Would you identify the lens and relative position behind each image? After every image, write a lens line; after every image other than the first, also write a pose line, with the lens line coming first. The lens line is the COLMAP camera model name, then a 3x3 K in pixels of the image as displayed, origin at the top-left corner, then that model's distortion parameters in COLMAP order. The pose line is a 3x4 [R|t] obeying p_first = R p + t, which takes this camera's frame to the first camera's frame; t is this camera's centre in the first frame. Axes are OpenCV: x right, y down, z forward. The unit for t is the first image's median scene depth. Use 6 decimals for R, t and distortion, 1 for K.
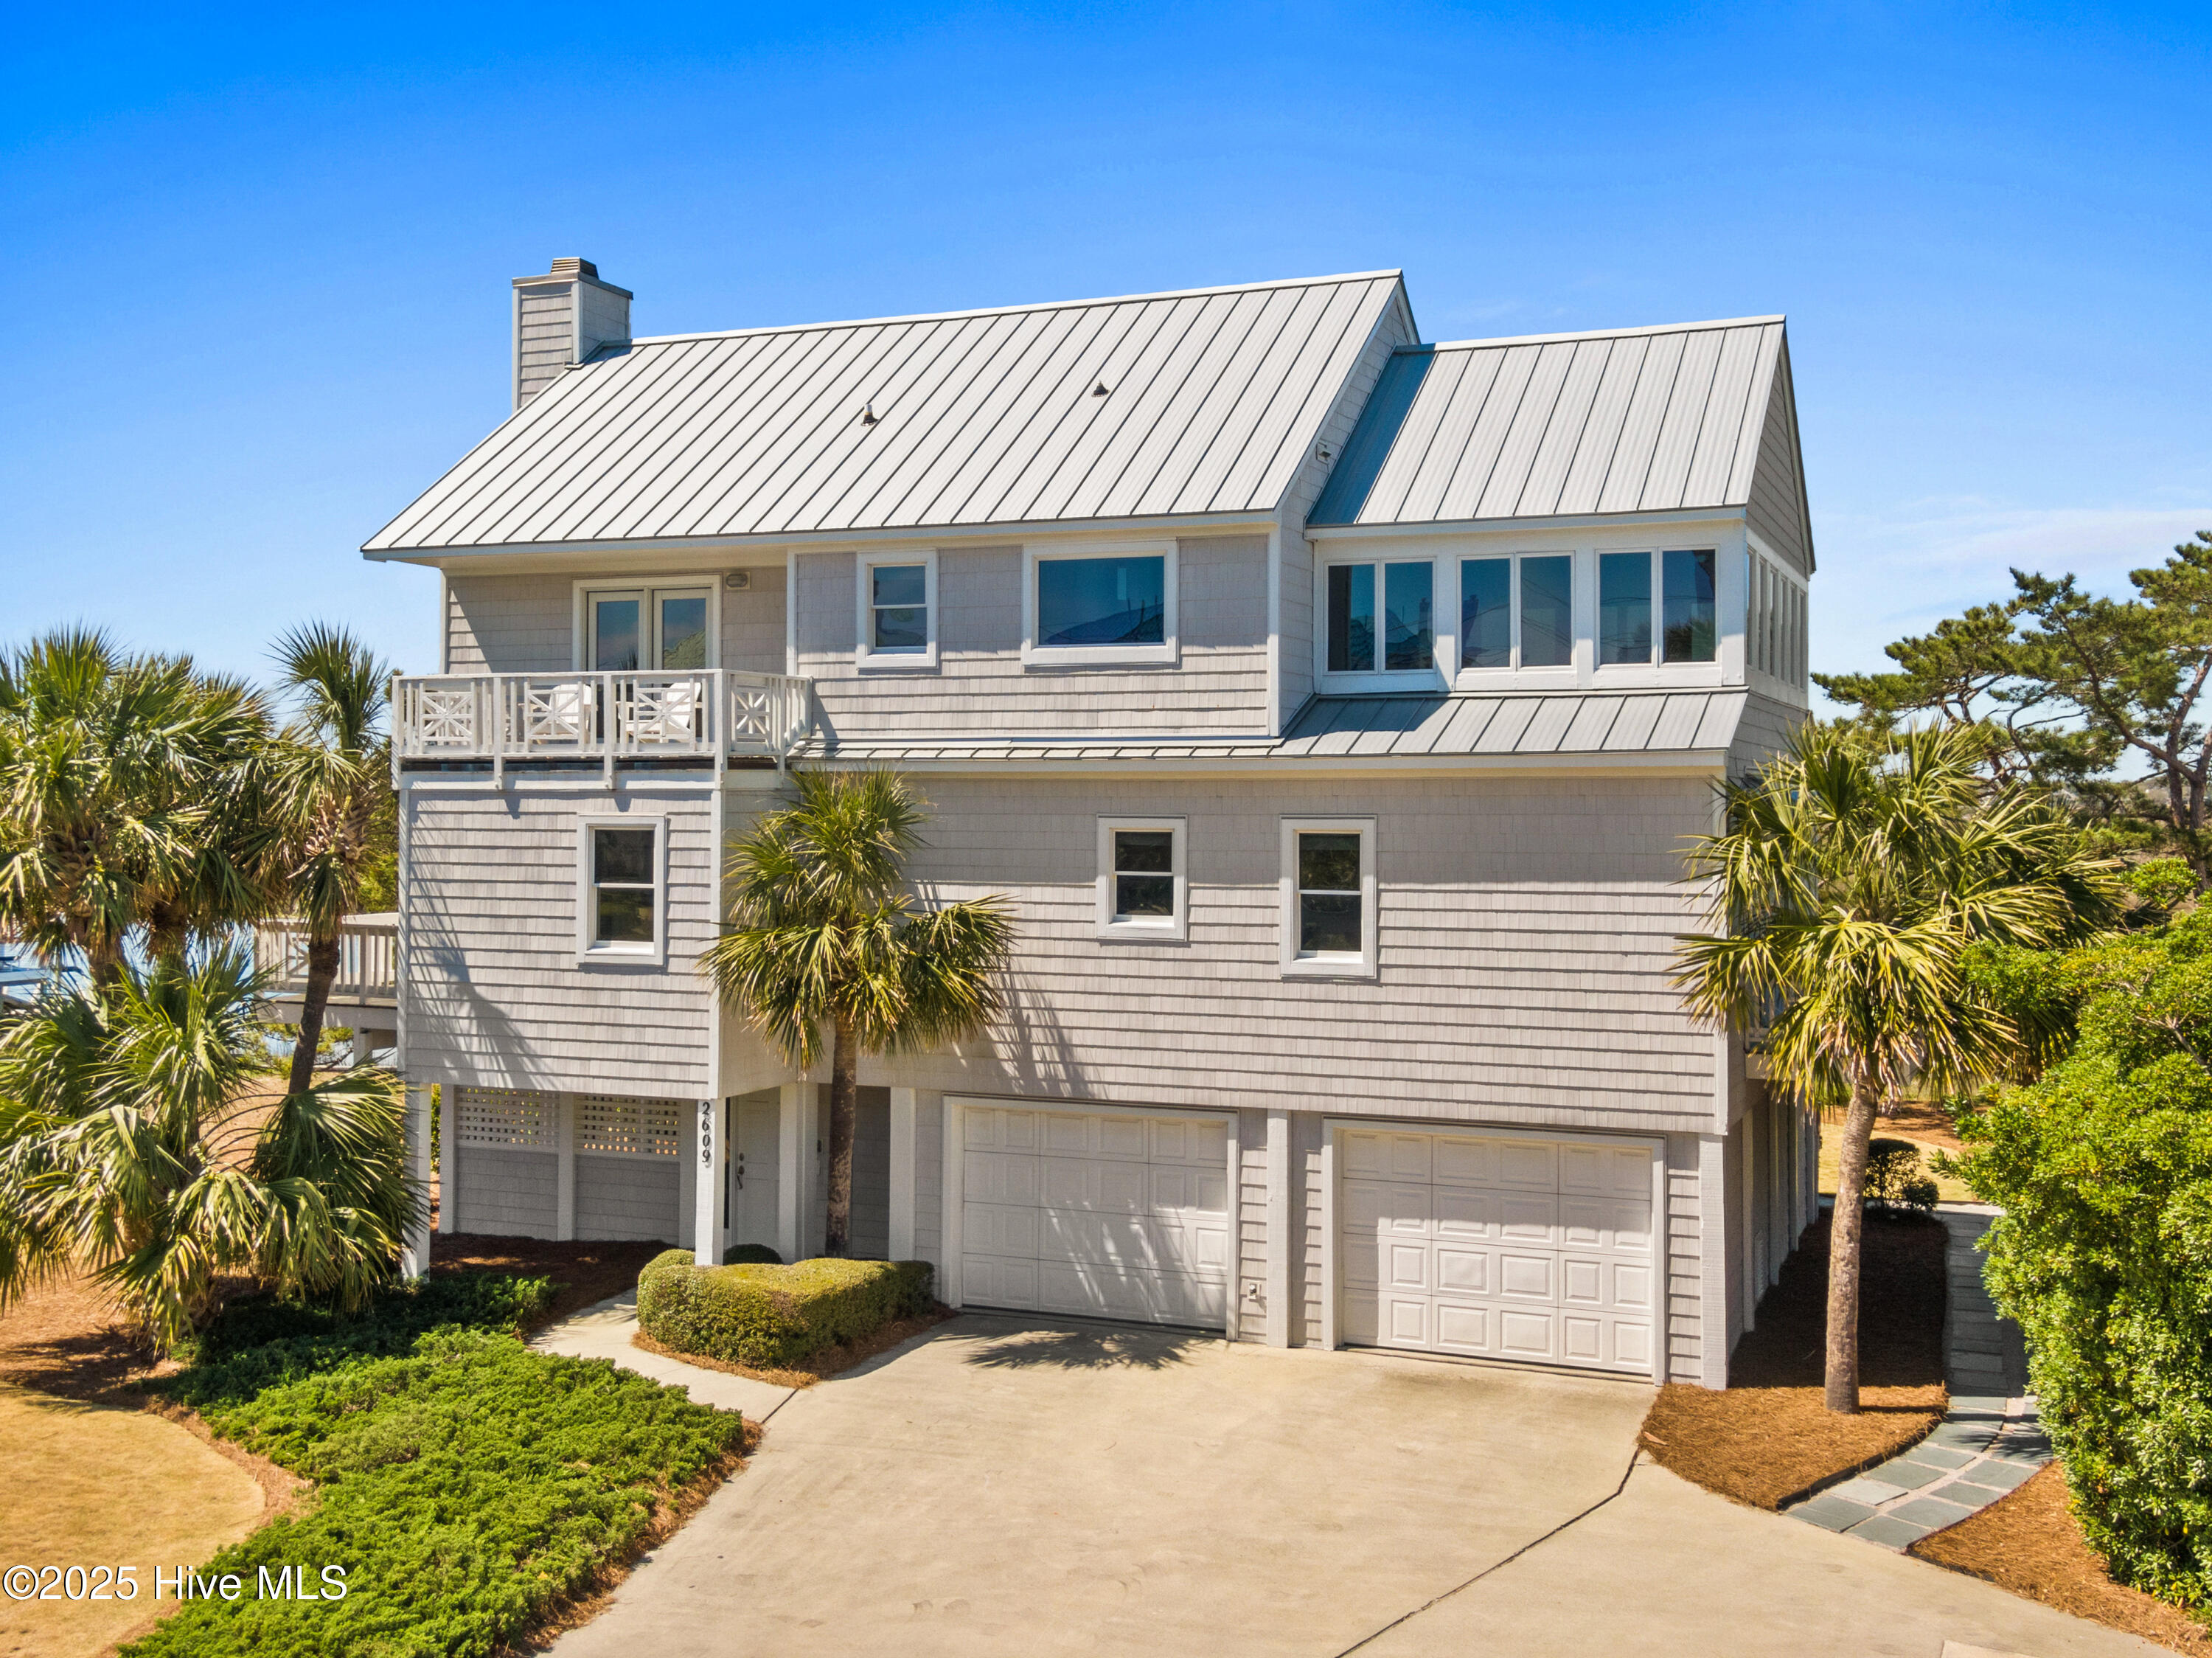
lens RADIAL K [[2244.5, 0, 1082.9], [0, 2244.5, 788.6], [0, 0, 1]] dist [0.024951, 0.001926]
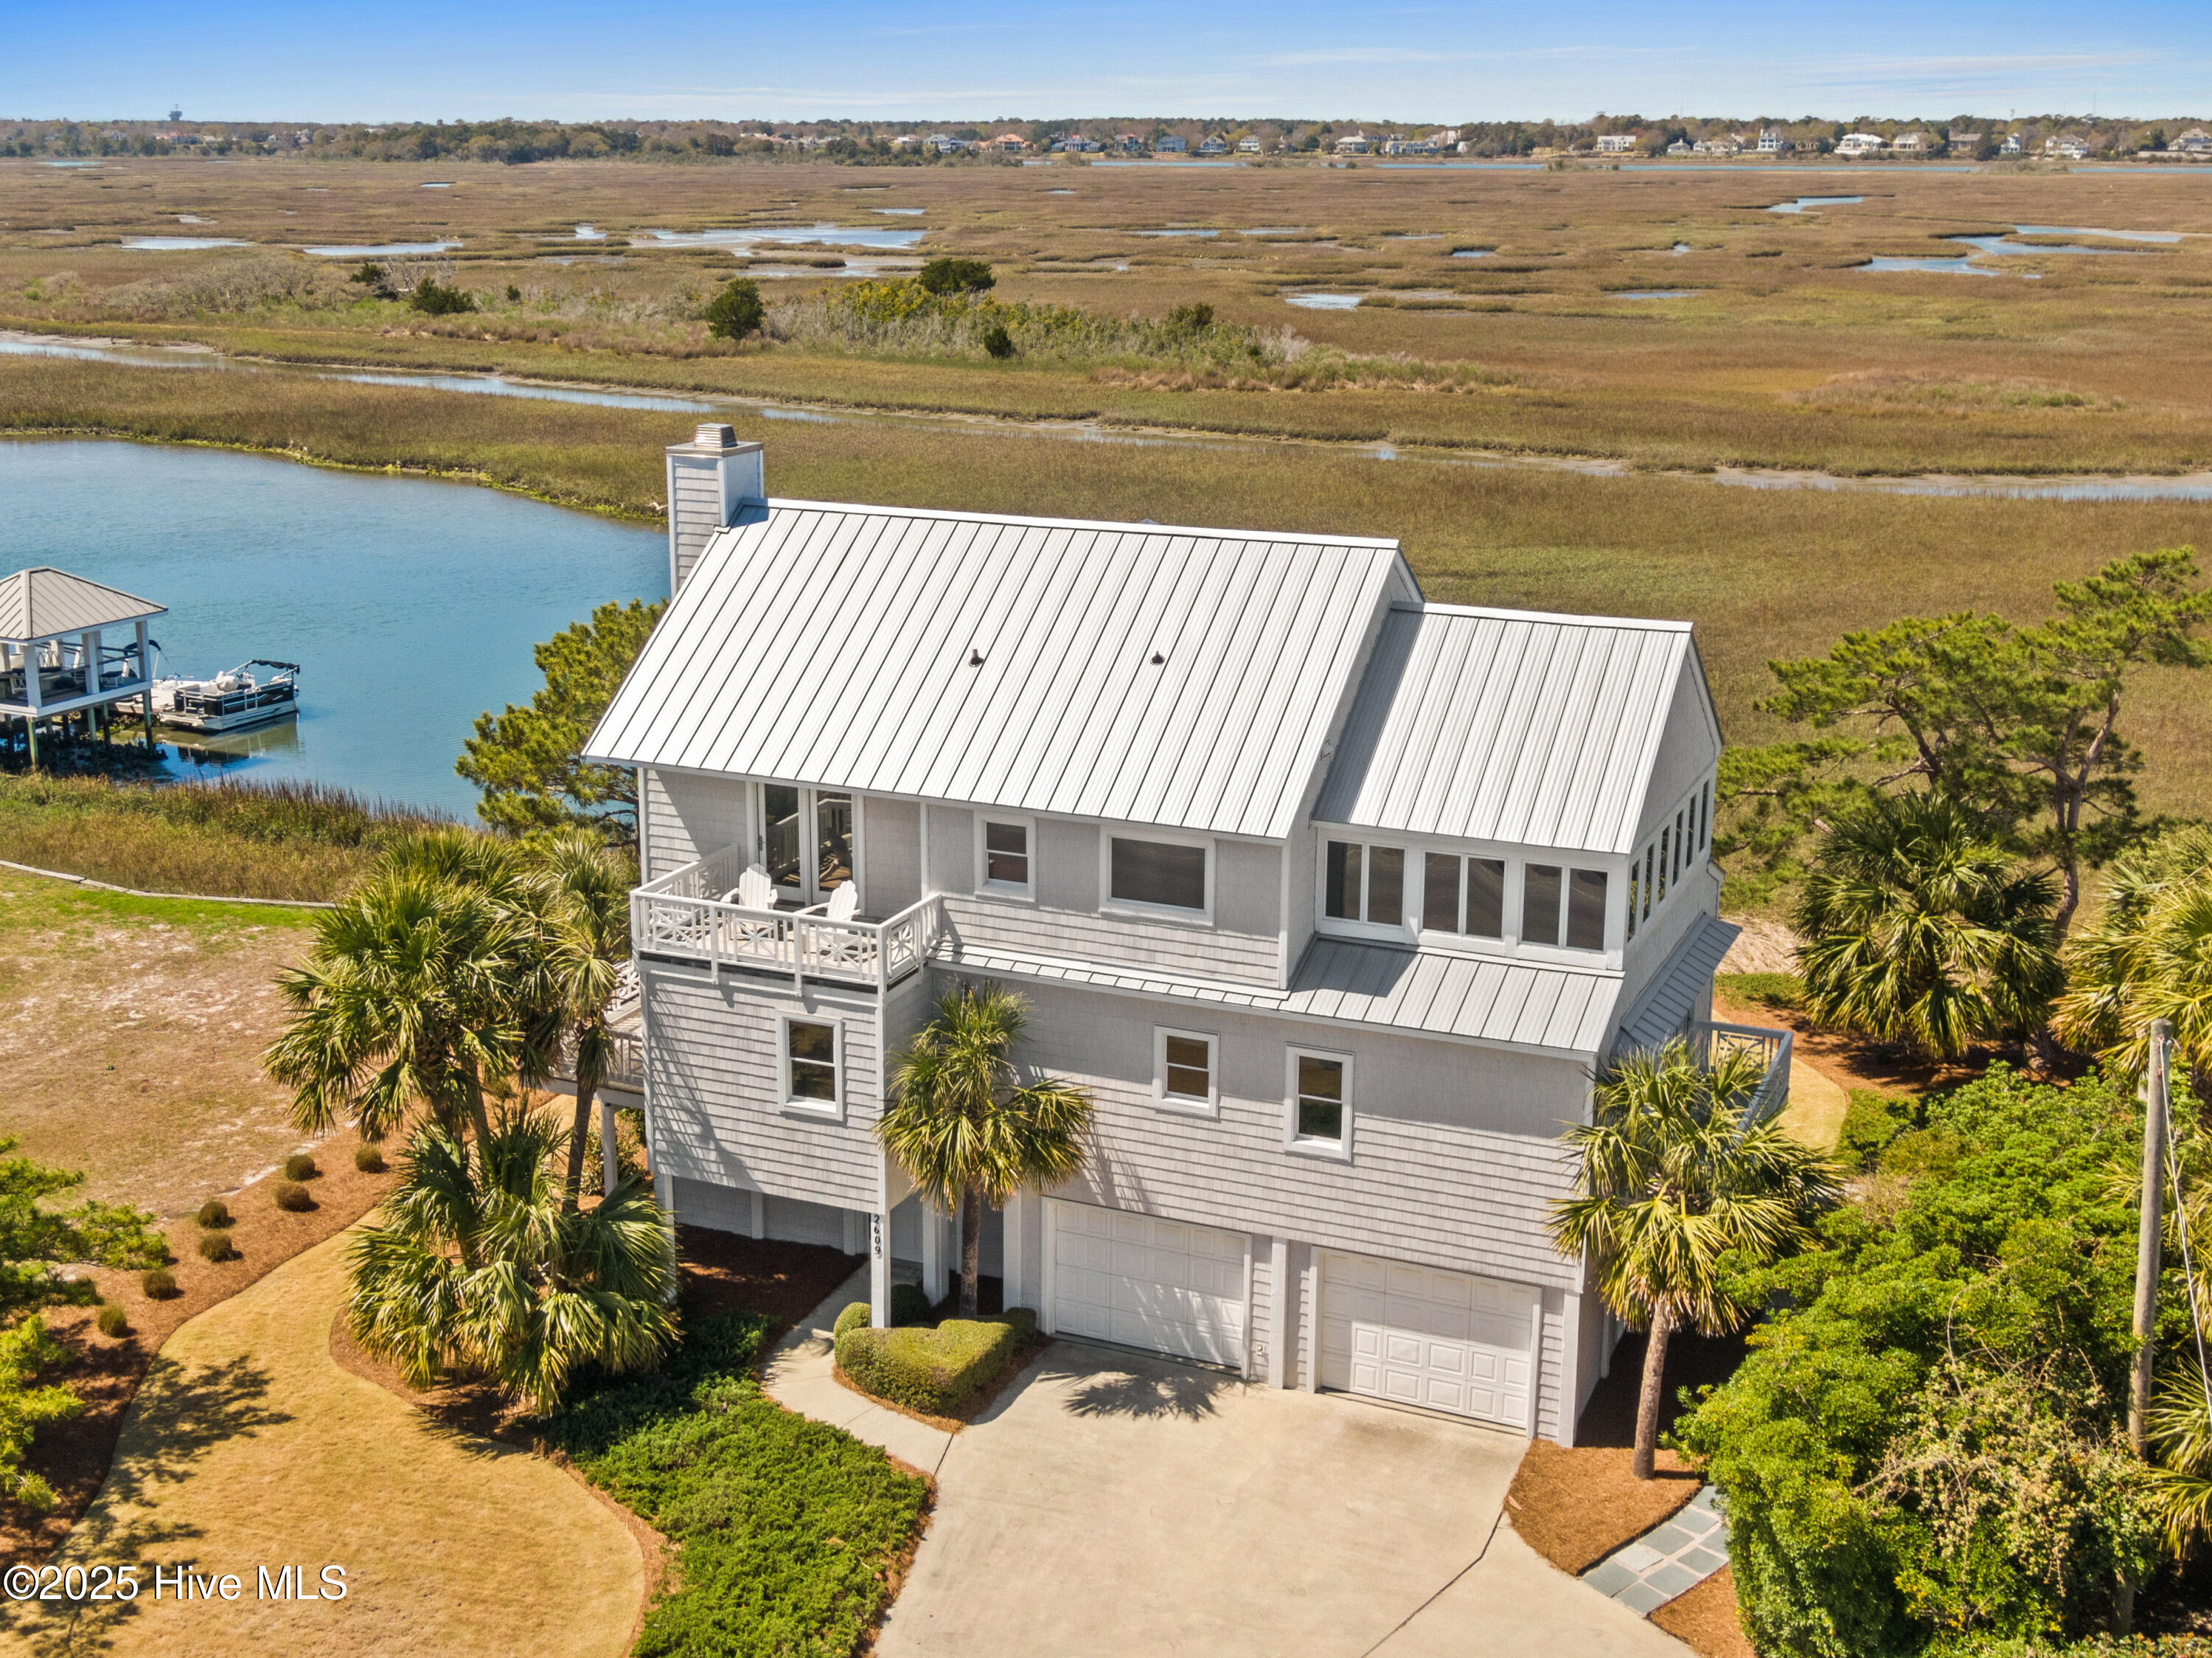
lens RADIAL K [[2558.9, 0, 1021.0], [0, 2558.9, 832.6], [0, 0, 1]] dist [0.018398, -0.043378]
pose [[0.999405, 0.003577, -0.034319, -0.022066], [0.005805, 0.963011, 0.269401, -0.528142], [0.034013, -0.269439, 0.962417, -0.487410]]
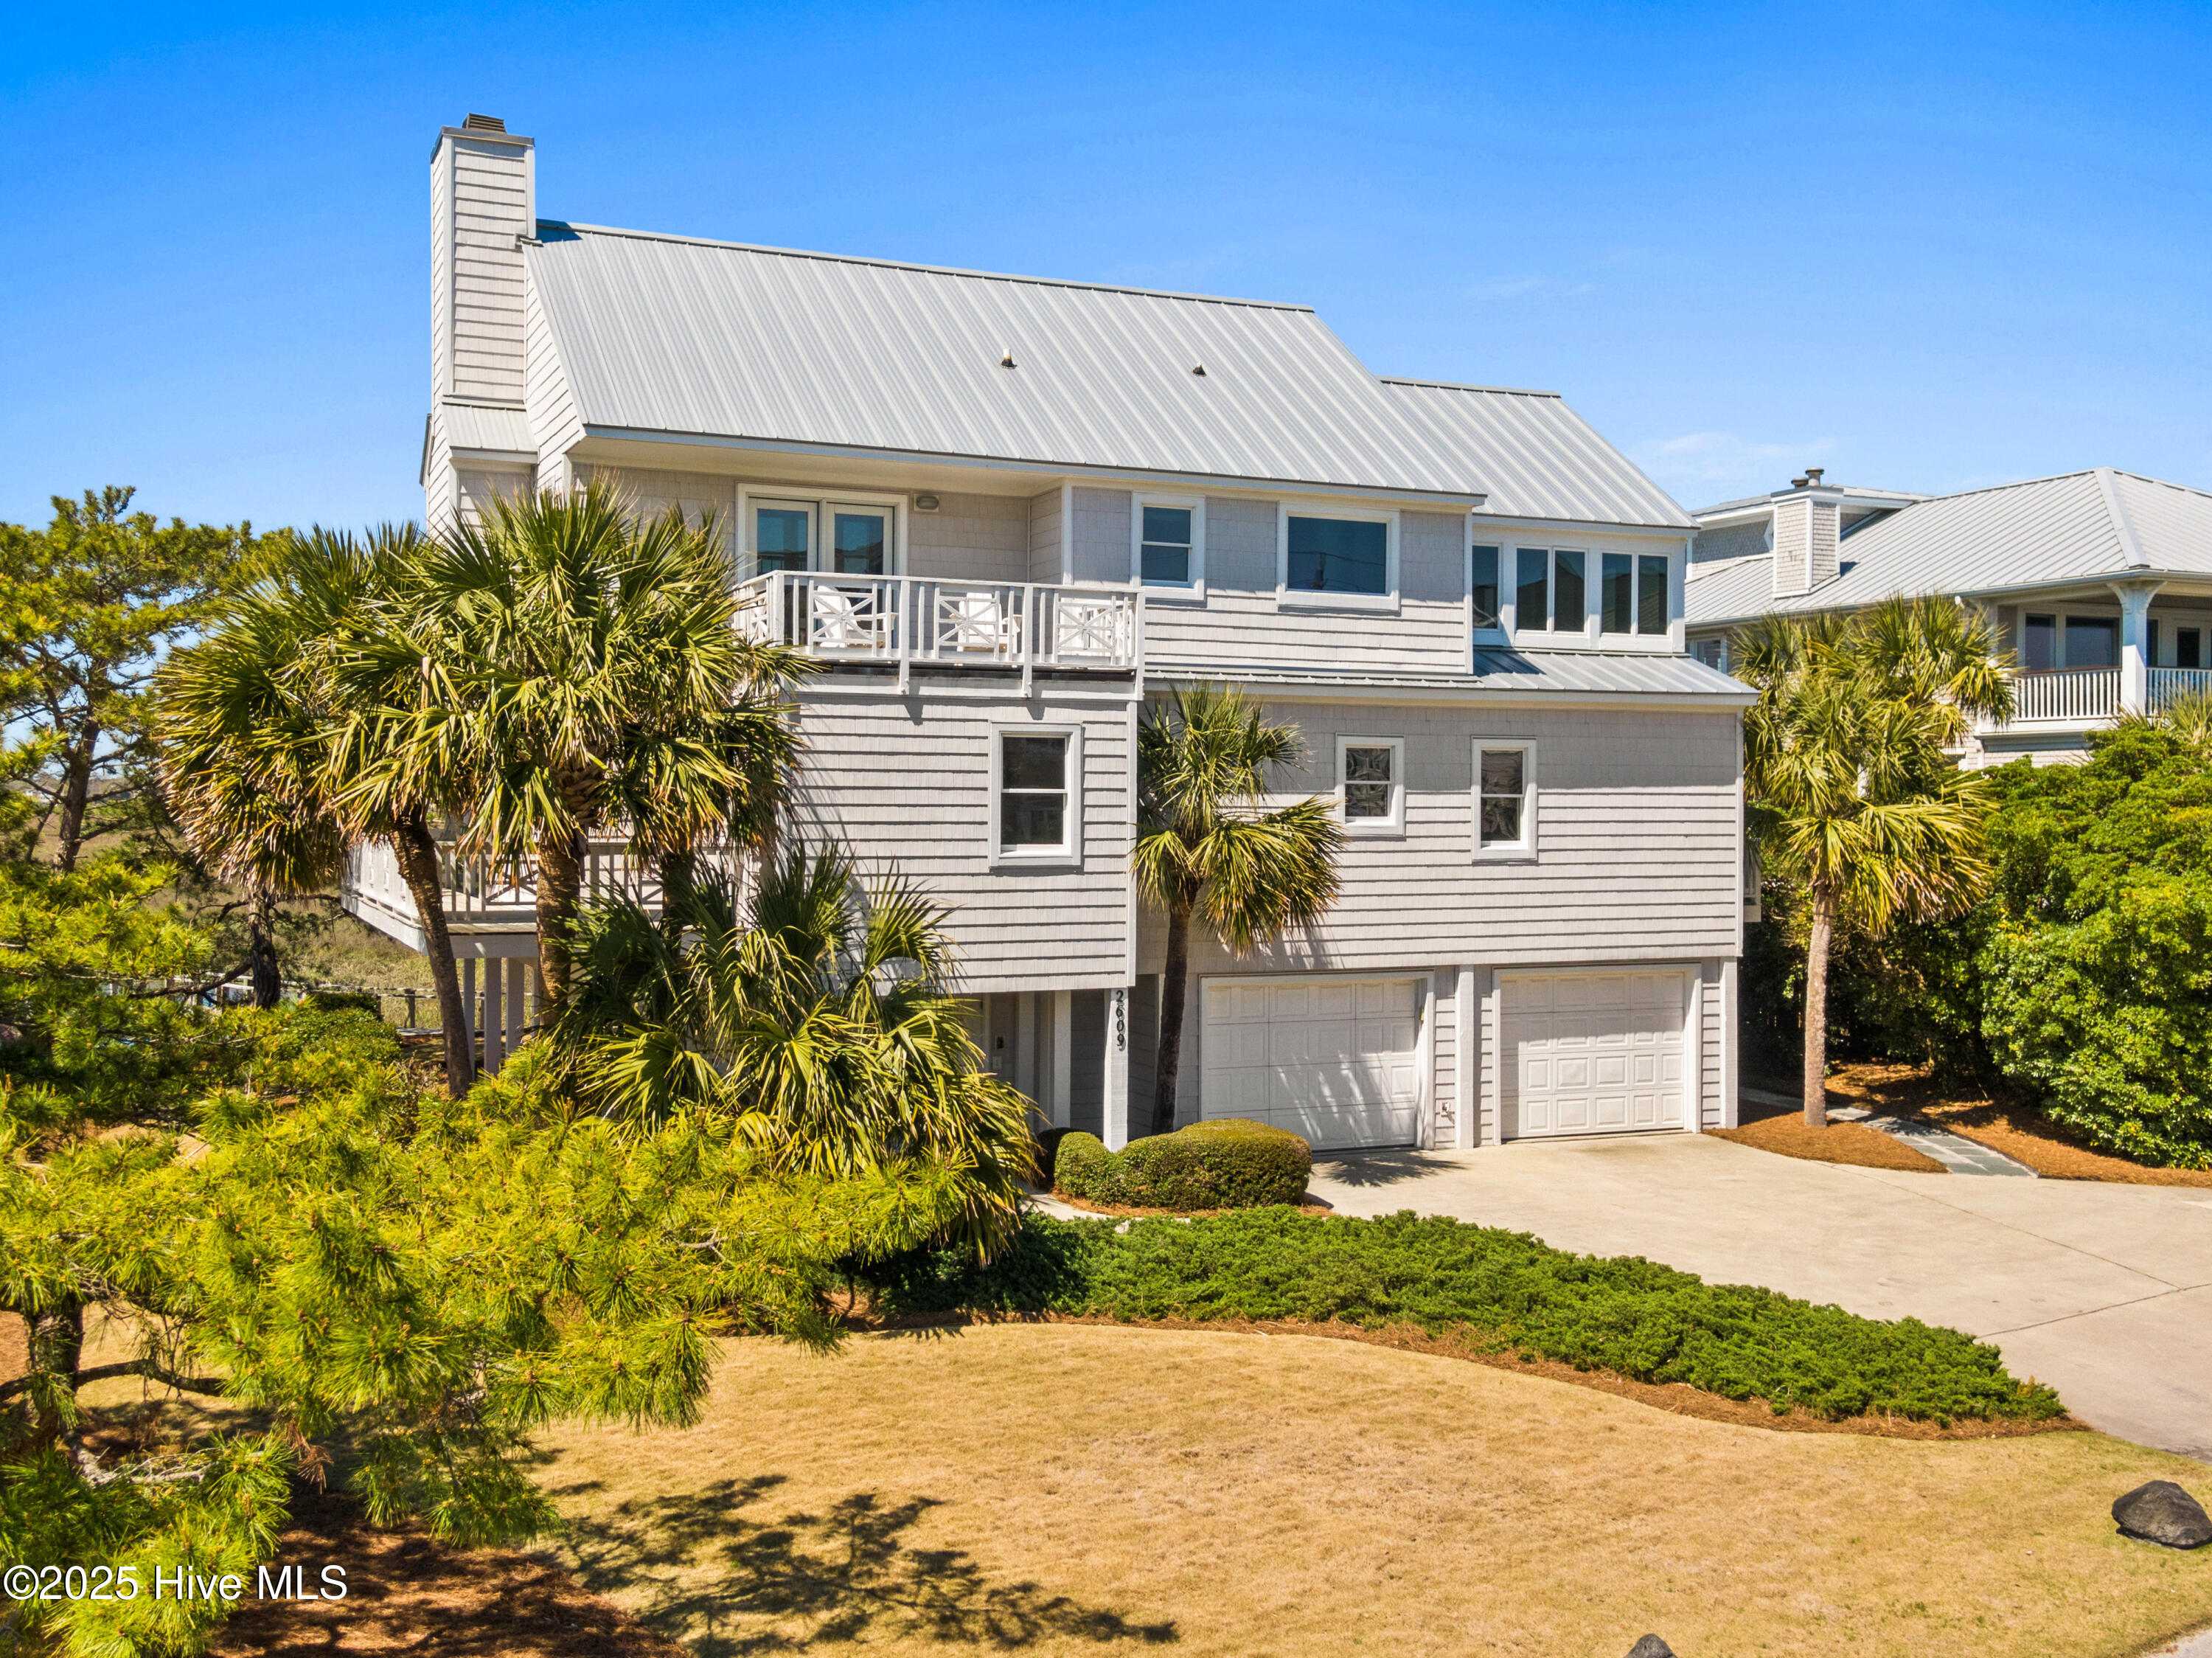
lens RADIAL K [[2168.5, 0, 1106.0], [0, 2168.5, 829.0], [0, 0, 1]] dist [0.013378, -0.001792]
pose [[0.686139, -0.006821, 0.727438, -0.929711], [-0.007665, 0.999833, 0.016604, 0.044777], [-0.727430, -0.016969, 0.685972, 0.291926]]
